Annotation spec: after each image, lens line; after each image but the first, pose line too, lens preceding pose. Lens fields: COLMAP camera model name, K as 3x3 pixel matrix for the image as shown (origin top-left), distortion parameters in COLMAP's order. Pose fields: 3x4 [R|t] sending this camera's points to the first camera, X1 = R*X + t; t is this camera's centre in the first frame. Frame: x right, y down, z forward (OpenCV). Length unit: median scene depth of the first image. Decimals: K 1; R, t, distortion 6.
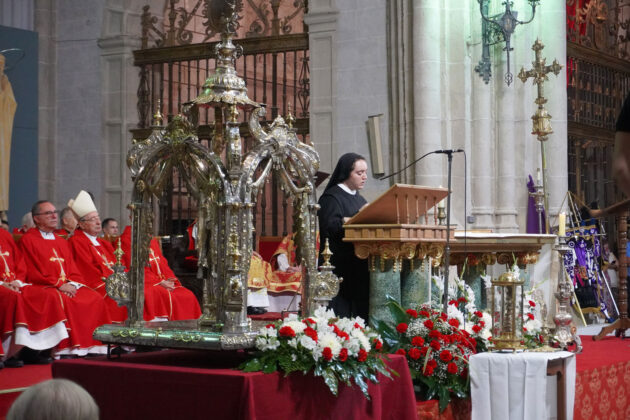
lens RADIAL K [[1349.7, 0, 315.0], [0, 1349.7, 210.0], [0, 0, 1]] dist [-0.013075, 0.163615]
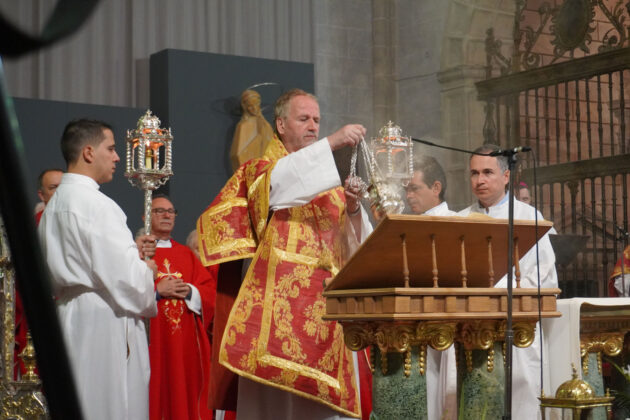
lens RADIAL K [[1349.7, 0, 315.0], [0, 1349.7, 210.0], [0, 0, 1]] dist [-0.013075, 0.163615]
pose [[0.921337, -0.045411, -0.386104, 0.095405], [0.027335, 0.998264, -0.052180, 0.002566], [0.387803, 0.037521, 0.920978, 0.189924]]
